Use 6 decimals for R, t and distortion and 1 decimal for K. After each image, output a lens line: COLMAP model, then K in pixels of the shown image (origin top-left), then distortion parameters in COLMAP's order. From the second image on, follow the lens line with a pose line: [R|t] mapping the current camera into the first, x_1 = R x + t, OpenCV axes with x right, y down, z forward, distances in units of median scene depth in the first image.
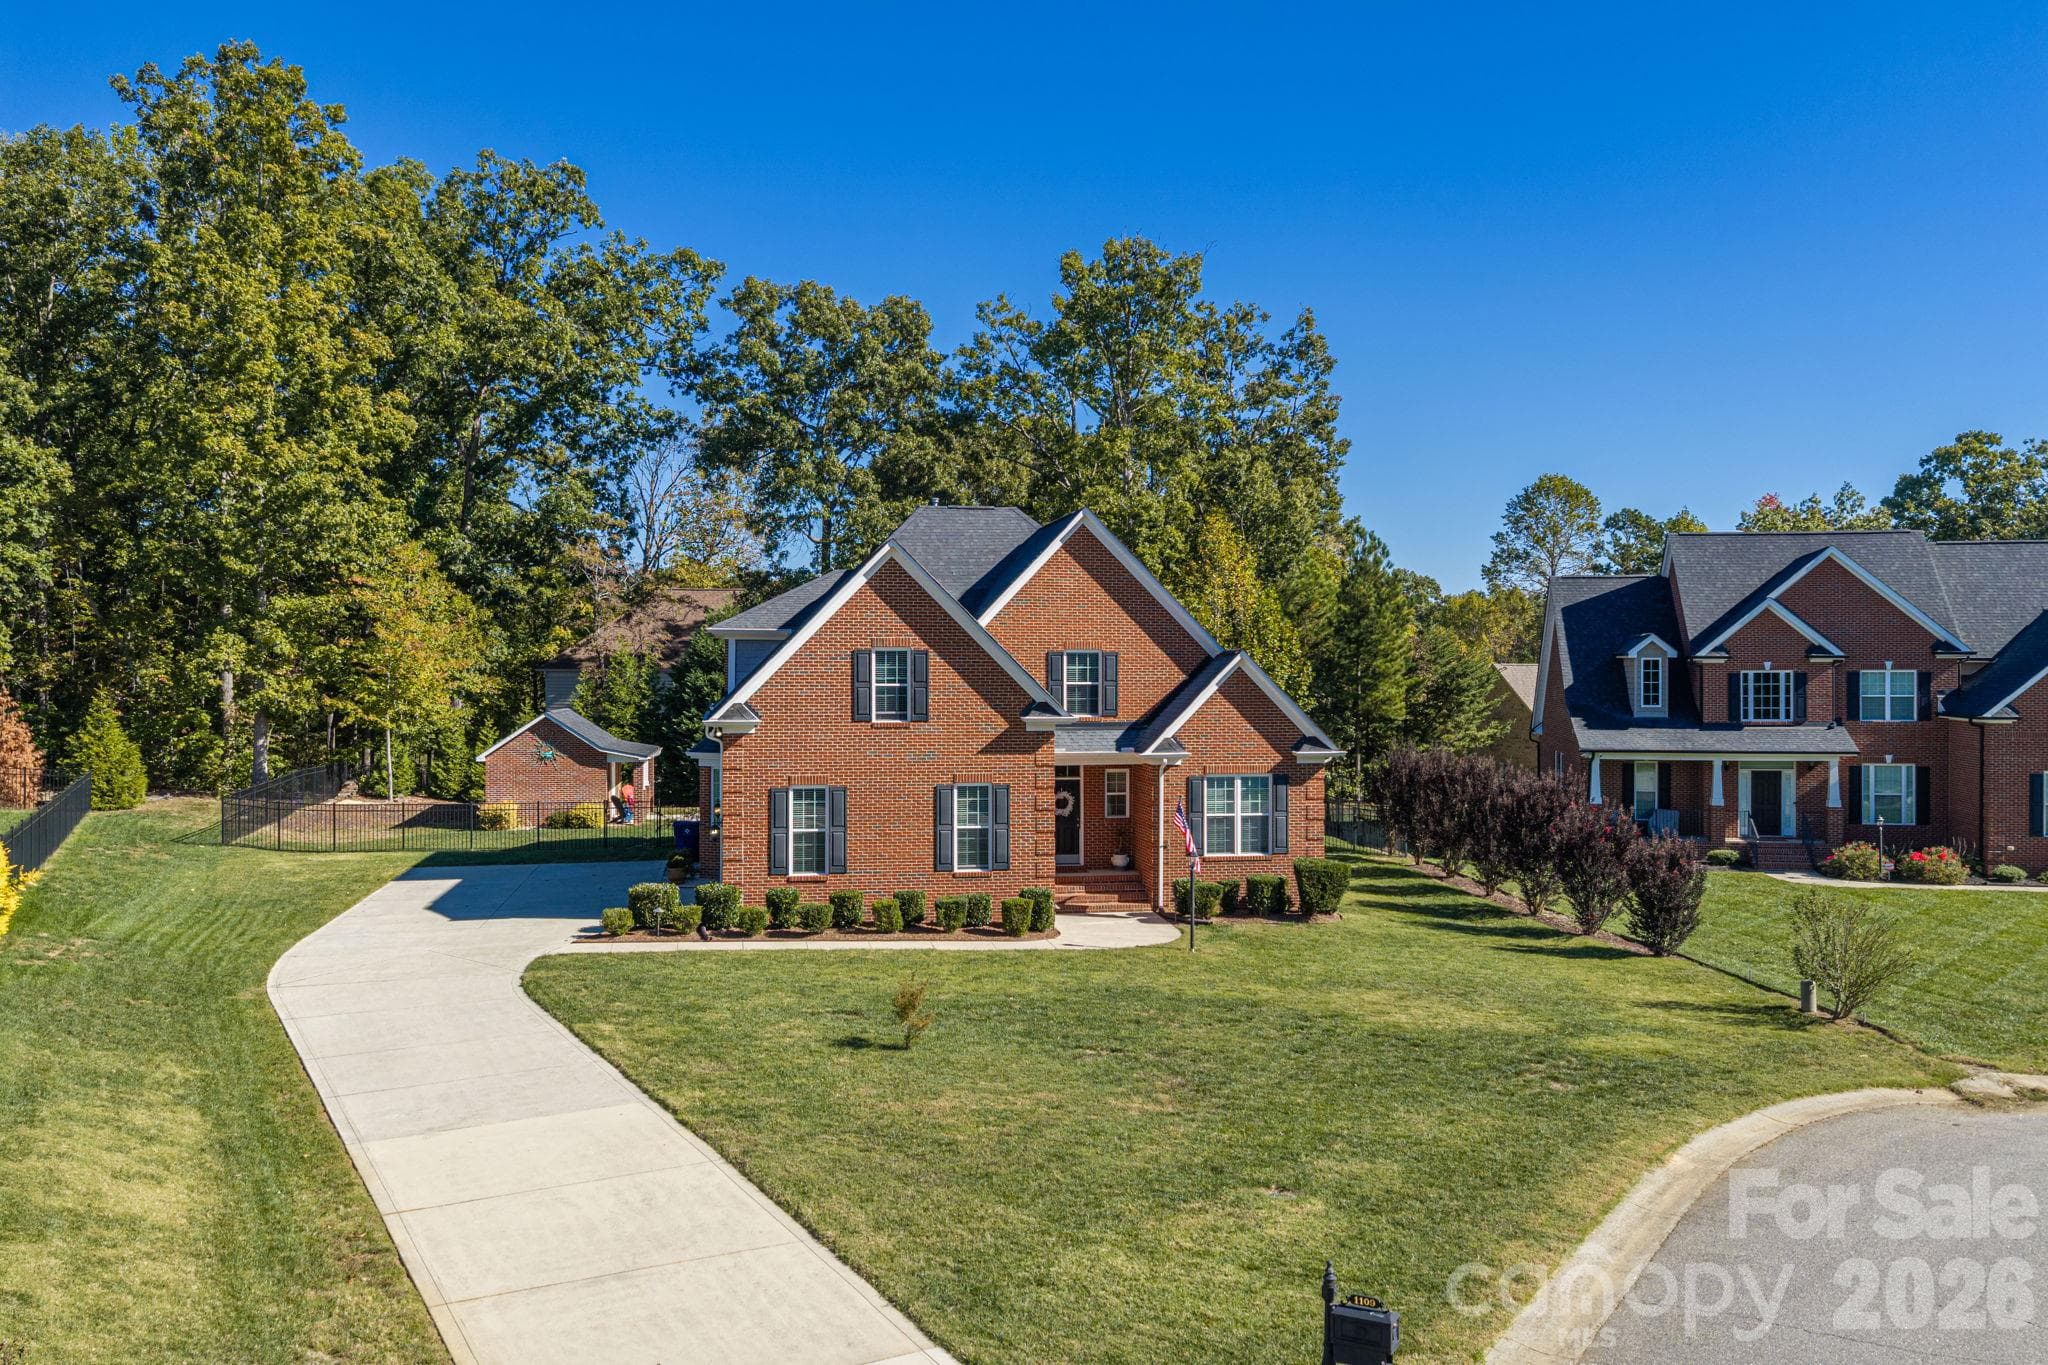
lens RADIAL K [[1705.1, 0, 1014.1], [0, 1705.1, 658.7], [0, 0, 1]] dist [0.012692, -0.018720]
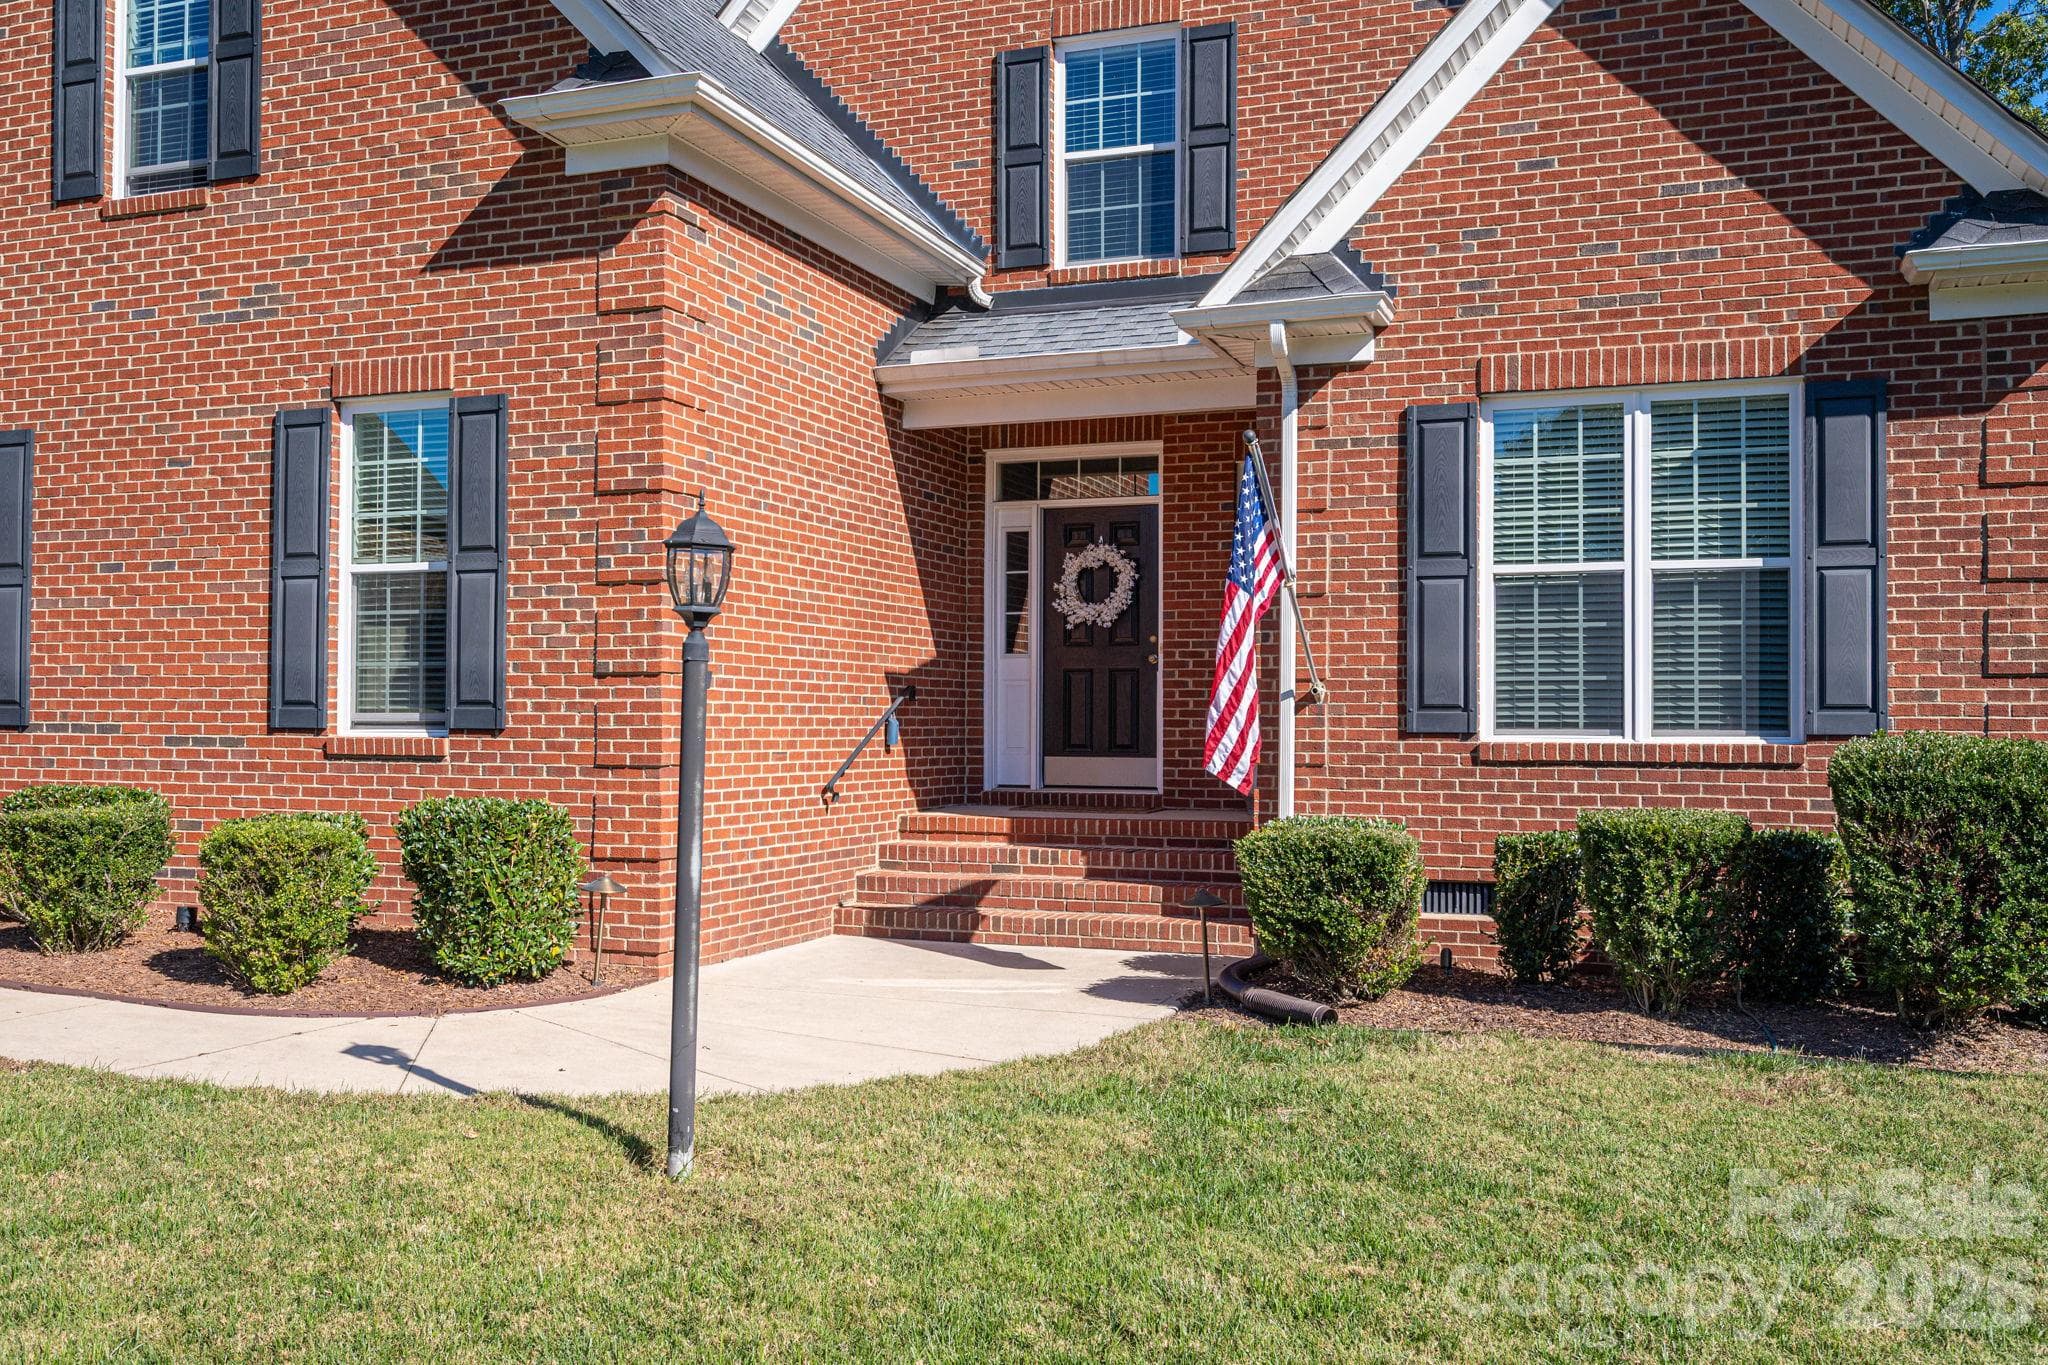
lens RADIAL K [[1757.0, 0, 1031.7], [0, 1757.0, 704.3], [0, 0, 1]] dist [-0.004794, -0.006207]
pose [[0.863764, -0.001713, -0.503894, 0.165246], [-0.001912, 0.999976, -0.006676, 0.102742], [0.503893, 0.006729, 0.863740, 0.691282]]
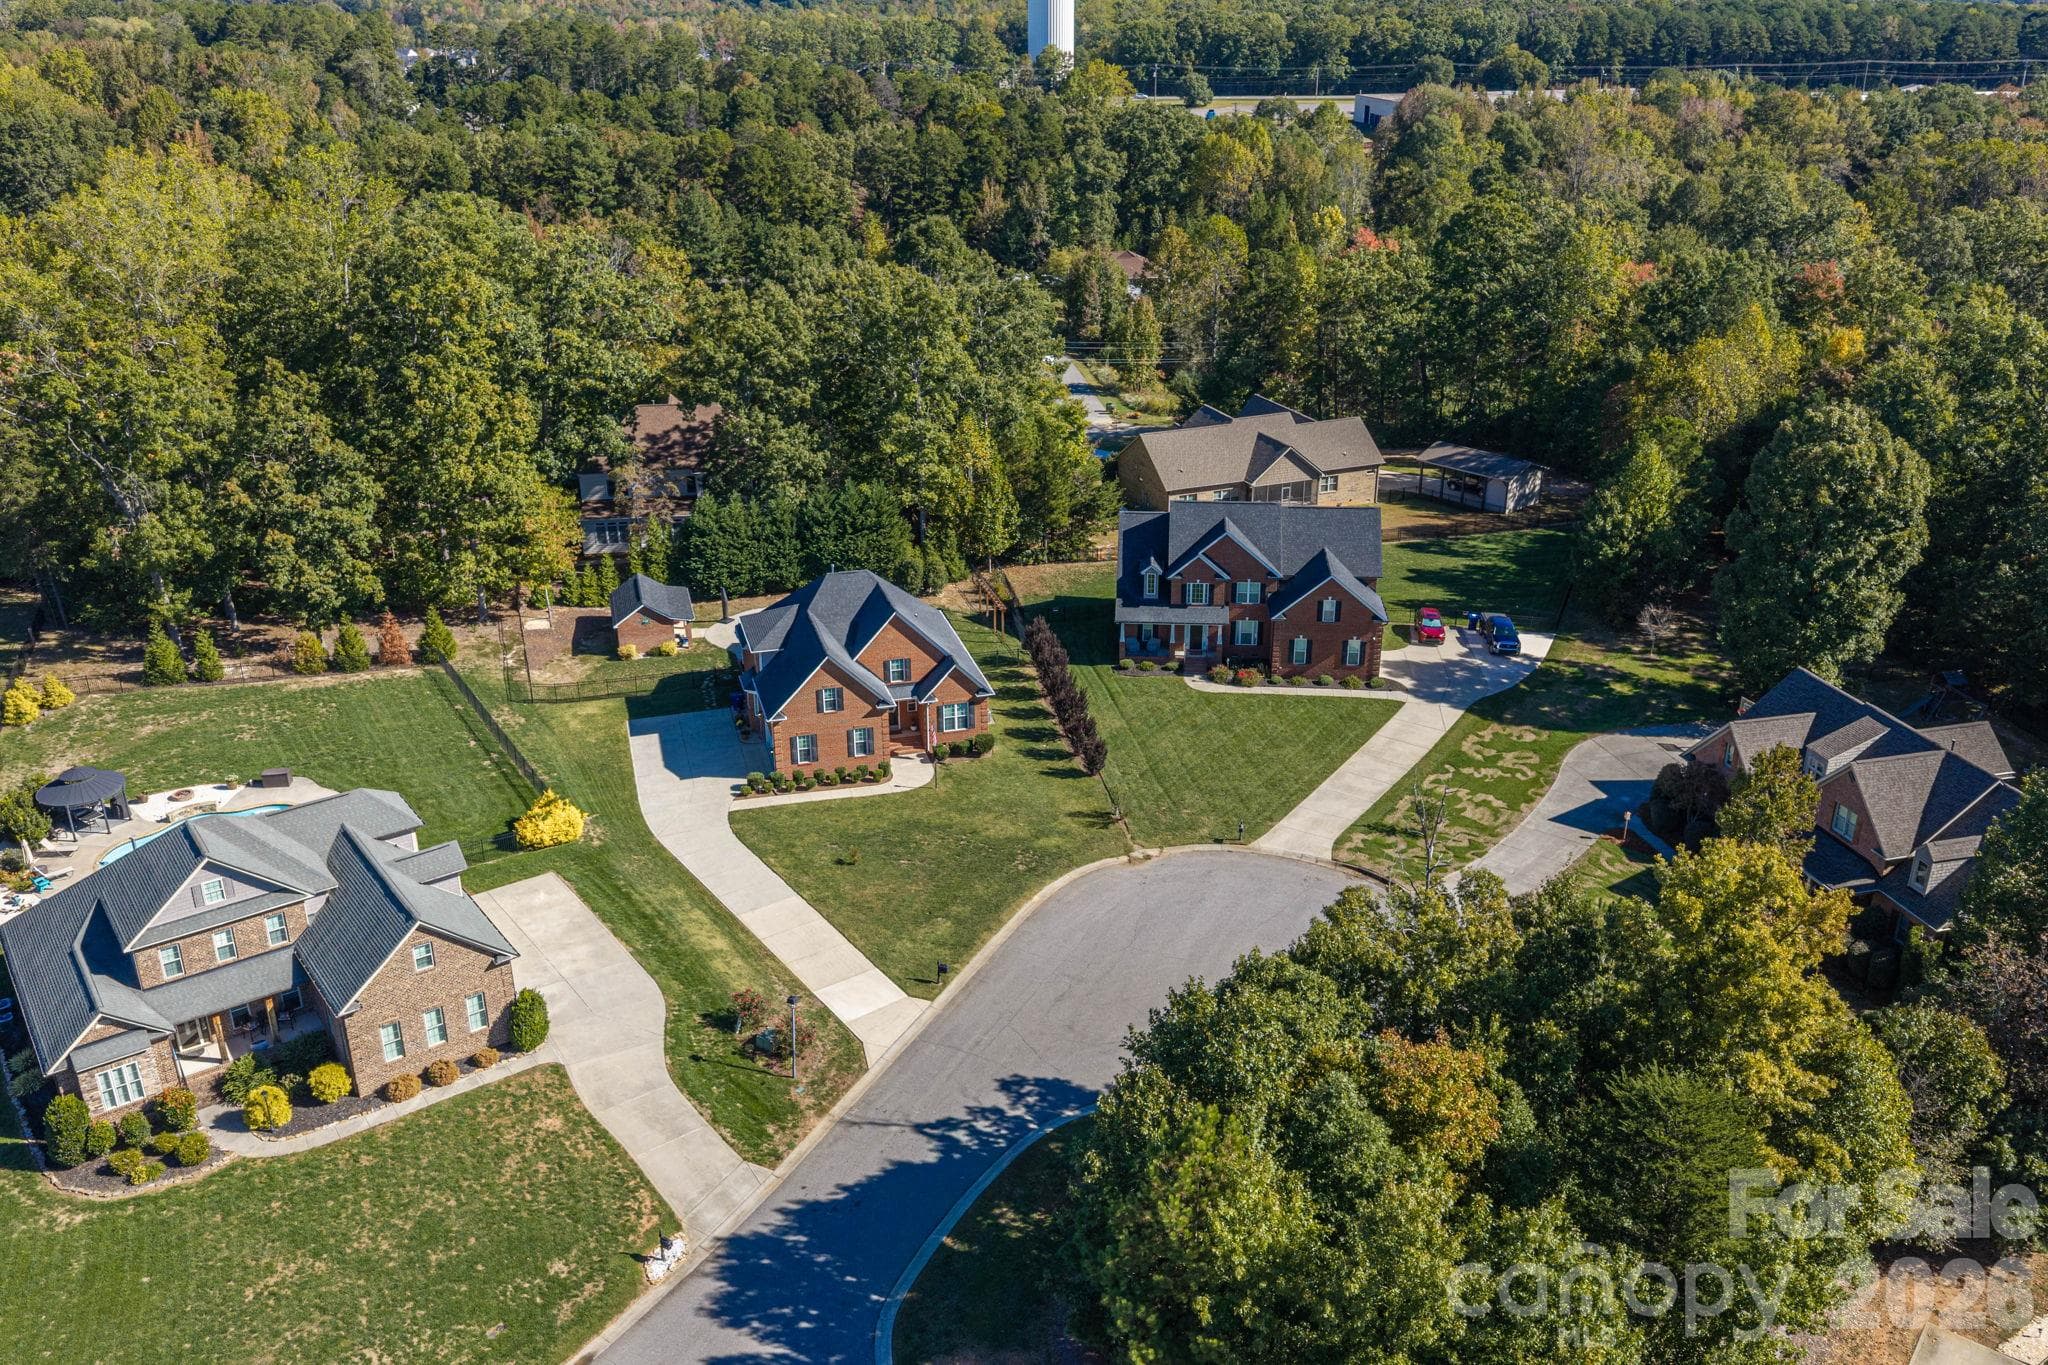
lens RADIAL K [[1705.1, 0, 1014.1], [0, 1705.1, 658.7], [0, 0, 1]] dist [0.012692, -0.018720]
pose [[0.994682, -0.046813, 0.091744, -0.021048], [0.008423, 0.924732, 0.380526, -0.948399], [-0.102653, -0.377730, 0.920208, -1.367328]]
